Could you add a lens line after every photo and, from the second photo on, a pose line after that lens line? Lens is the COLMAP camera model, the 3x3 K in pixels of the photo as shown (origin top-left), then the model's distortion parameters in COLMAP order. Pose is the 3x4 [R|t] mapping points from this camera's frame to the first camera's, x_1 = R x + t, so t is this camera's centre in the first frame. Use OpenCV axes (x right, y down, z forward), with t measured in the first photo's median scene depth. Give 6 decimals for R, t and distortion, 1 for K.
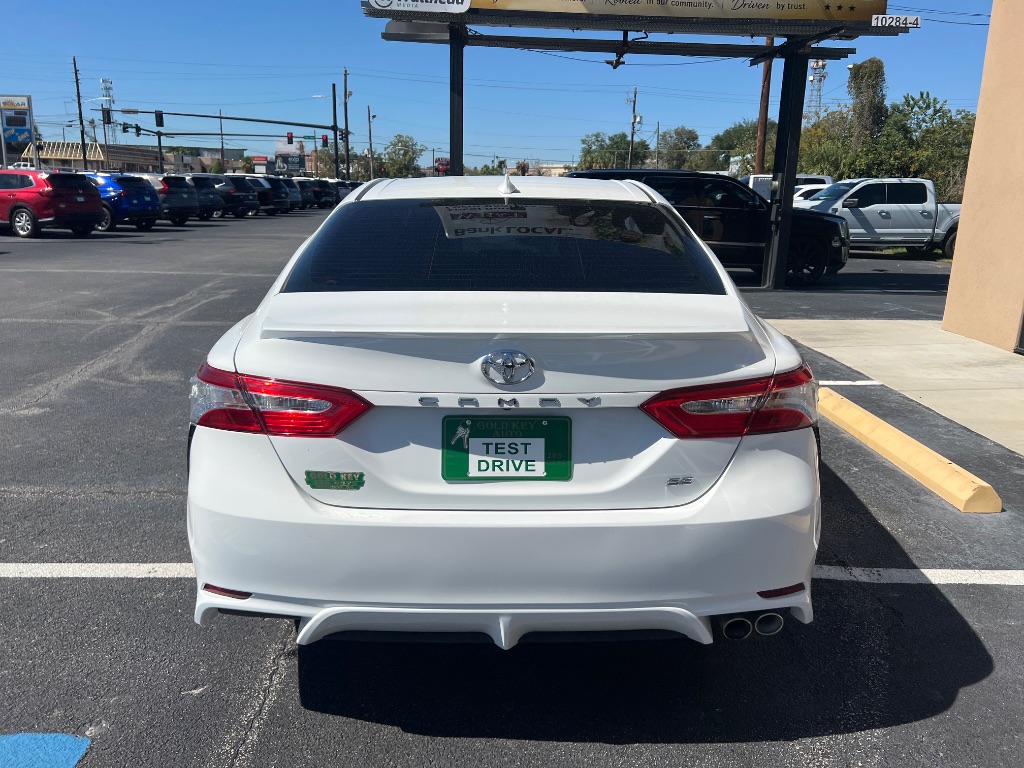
lens RADIAL K [[776.8, 0, 509.6], [0, 776.8, 361.7], [0, 0, 1]] dist [0.070136, -0.069846]
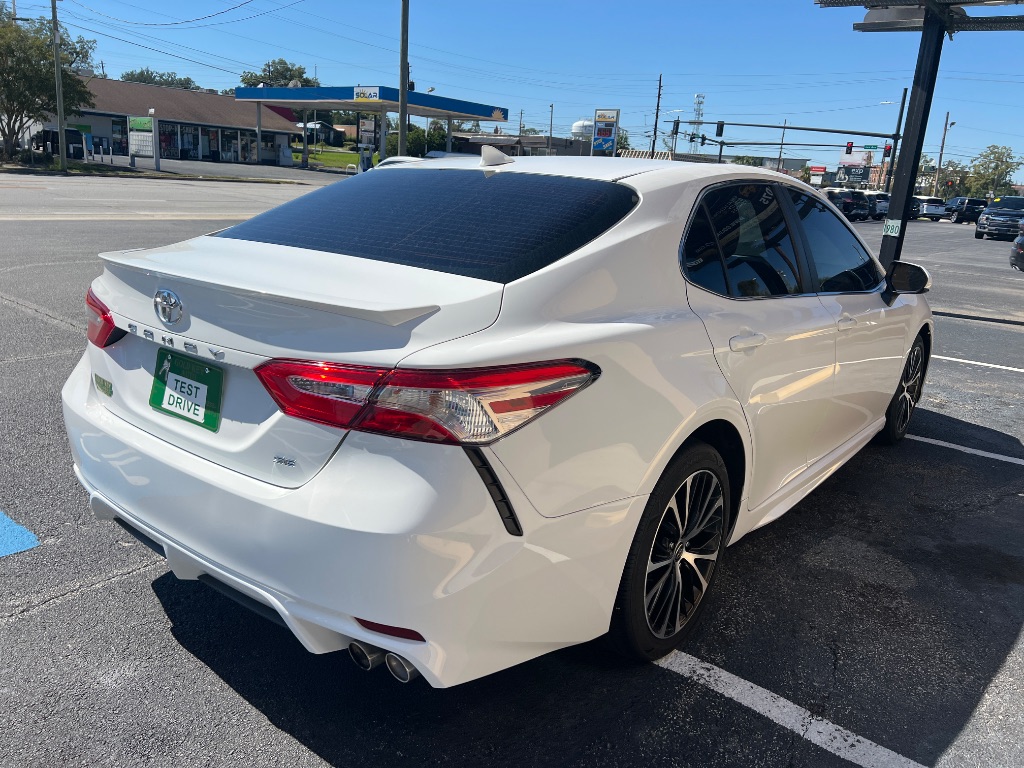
lens RADIAL K [[776.8, 0, 509.6], [0, 776.8, 361.7], [0, 0, 1]] dist [0.070136, -0.069846]
pose [[0.783569, 0.179719, -0.594744, 0.944277], [-0.186870, 0.981098, 0.050269, -0.056116], [0.592536, 0.071750, 0.802342, 0.412116]]
